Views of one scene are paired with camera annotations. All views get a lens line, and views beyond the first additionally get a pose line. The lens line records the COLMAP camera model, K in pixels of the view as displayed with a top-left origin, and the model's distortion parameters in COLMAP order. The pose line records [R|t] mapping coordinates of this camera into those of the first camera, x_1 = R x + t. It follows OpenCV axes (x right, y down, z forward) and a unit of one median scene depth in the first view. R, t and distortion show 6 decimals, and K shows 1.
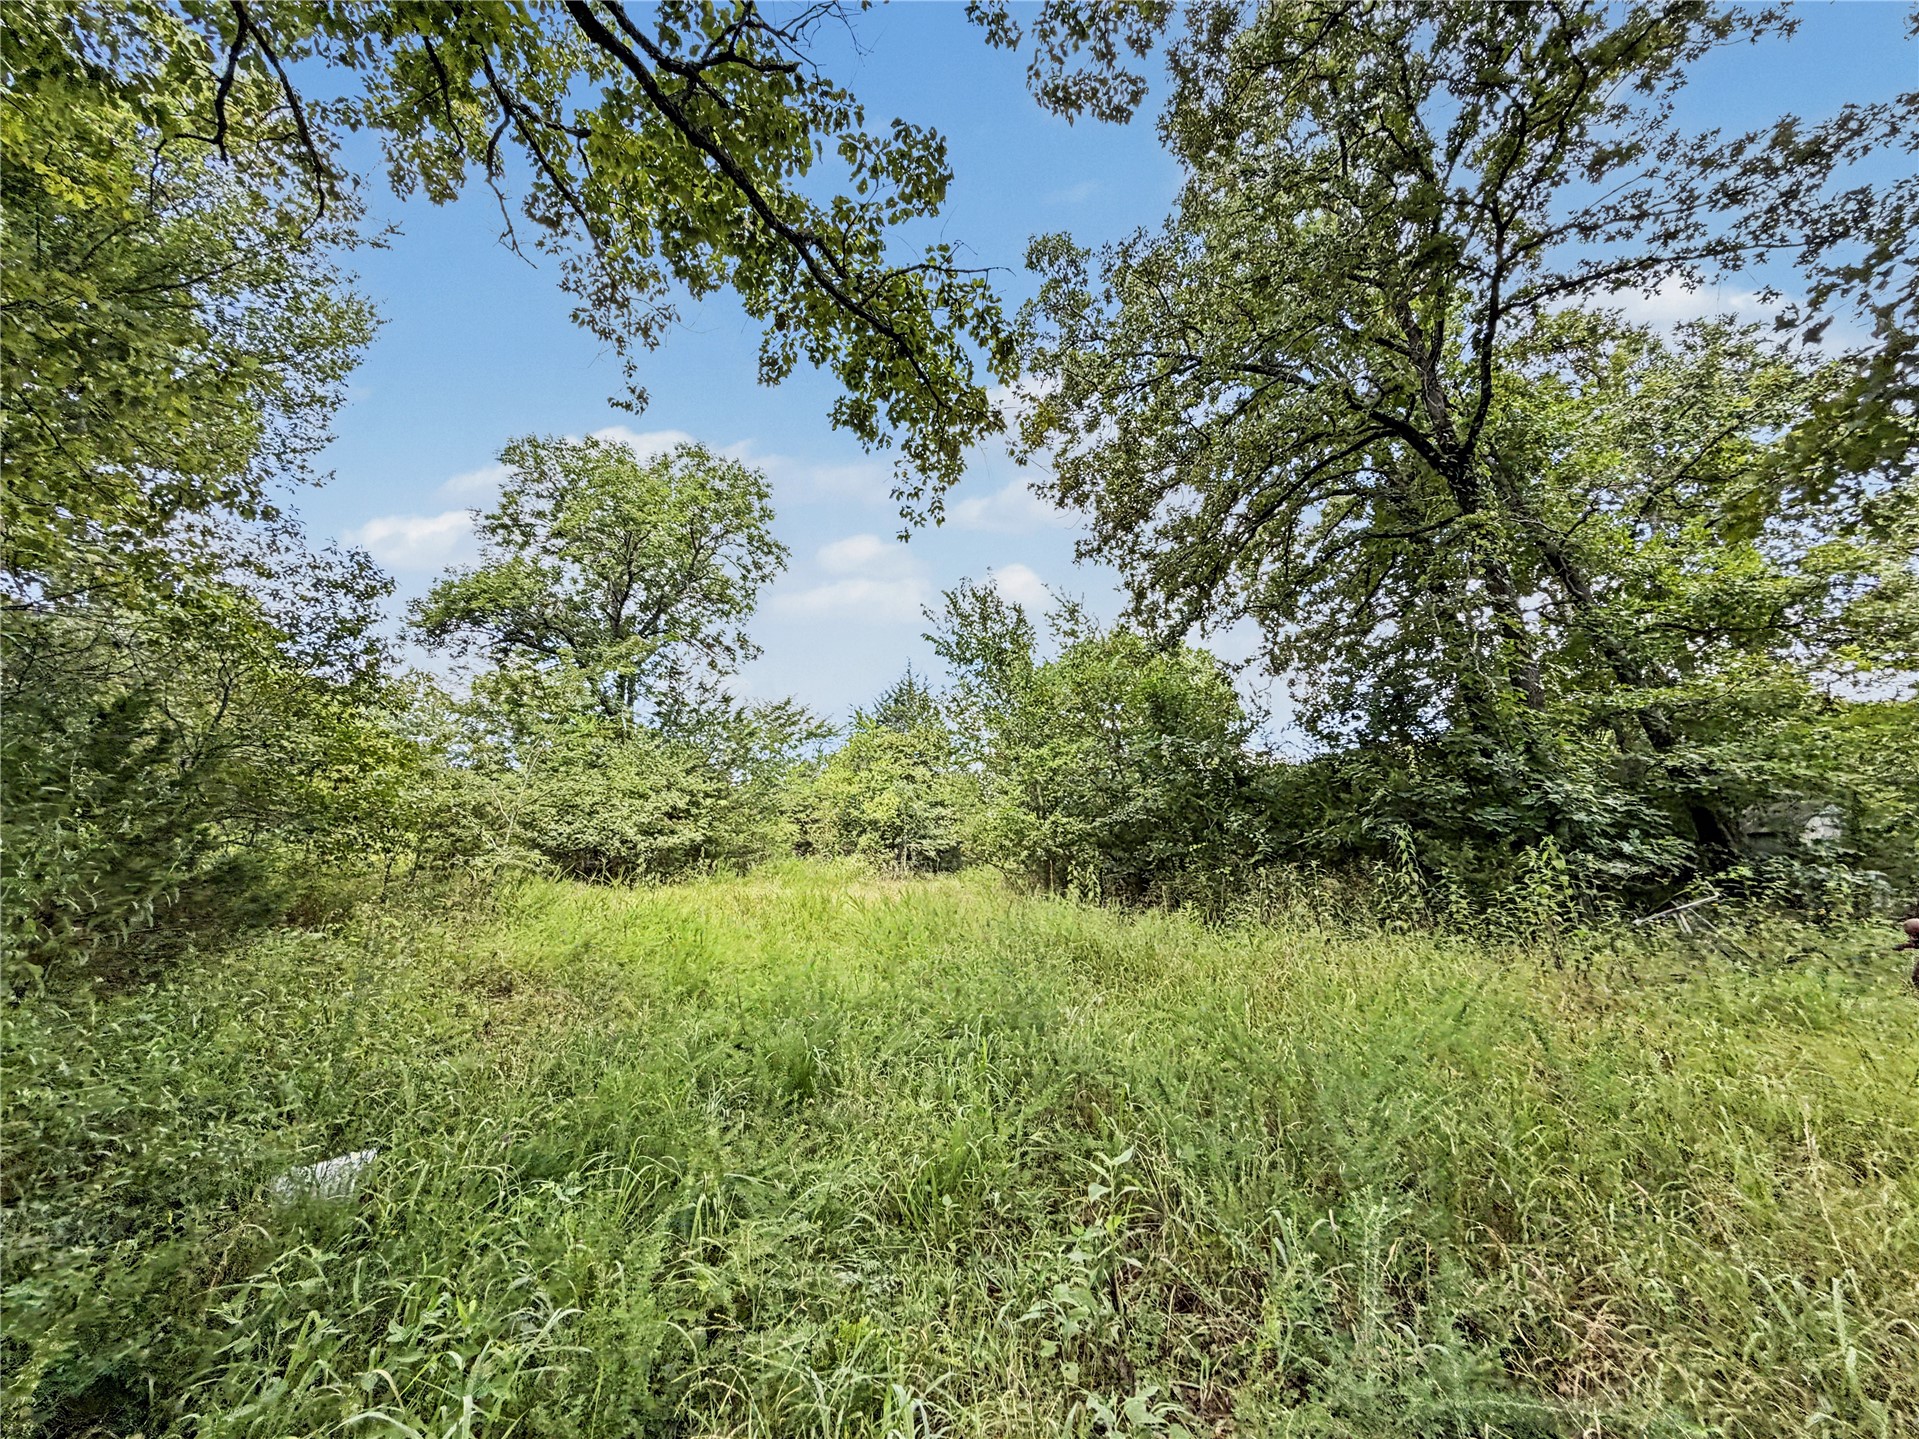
lens RADIAL K [[762.1, 0, 957.6], [0, 762.1, 719.0], [0, 0, 1]] dist [-0.002221, -0.000012]
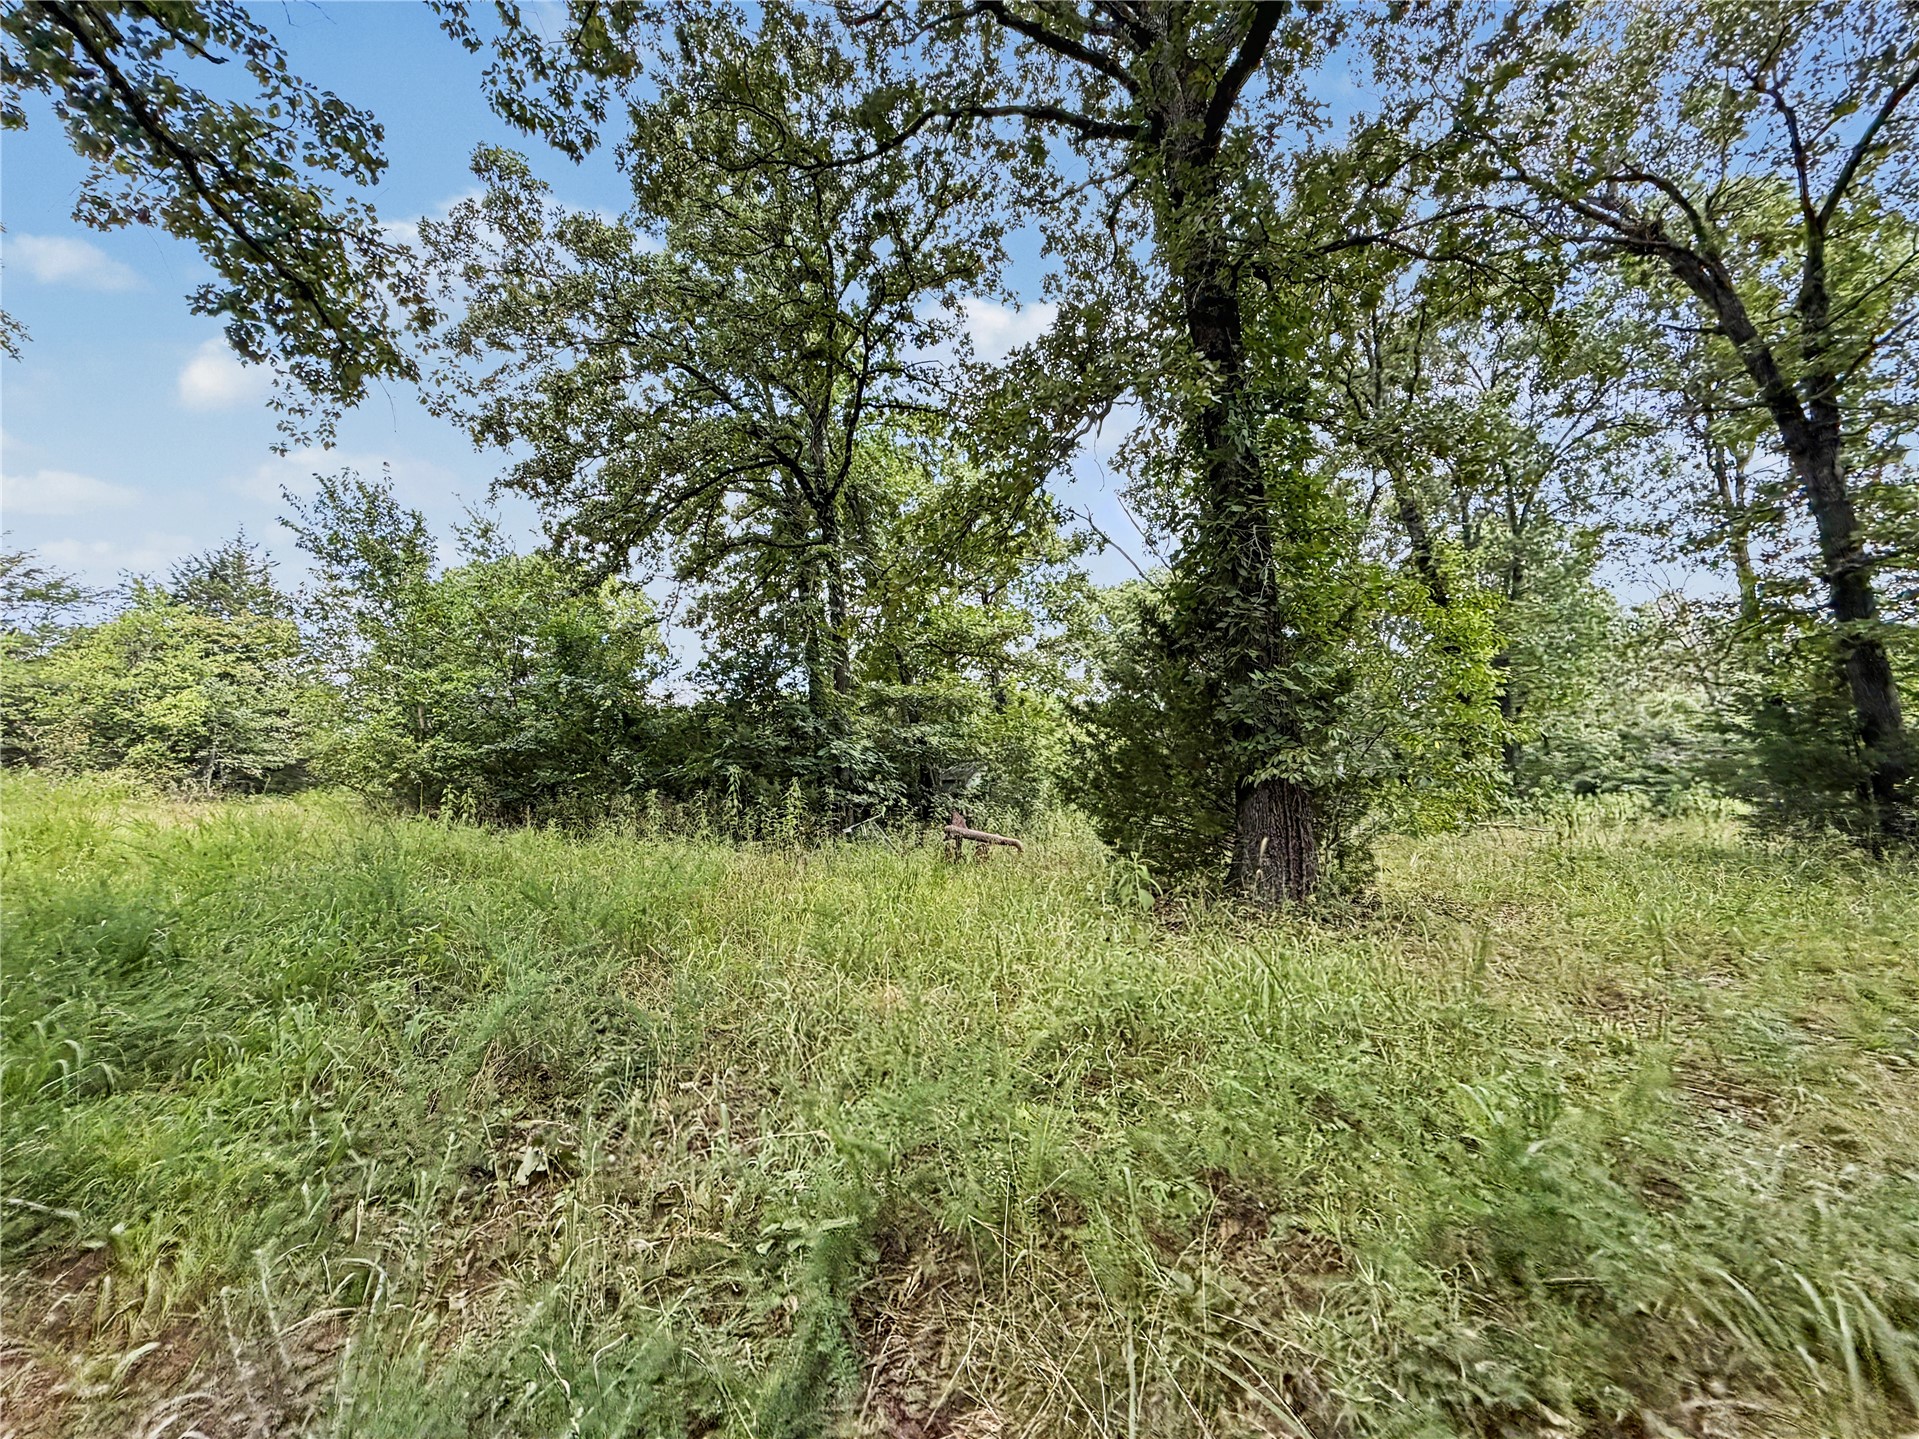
lens RADIAL K [[762.1, 0, 960.0], [0, 762.1, 715.8], [0, 0, 1]] dist [-0.002221, -0.000012]
pose [[0.749473, 0.088136, 0.656141, -0.017761], [-0.143843, 0.989101, 0.031444, -0.039895], [-0.646219, -0.117948, 0.753983, -0.223227]]
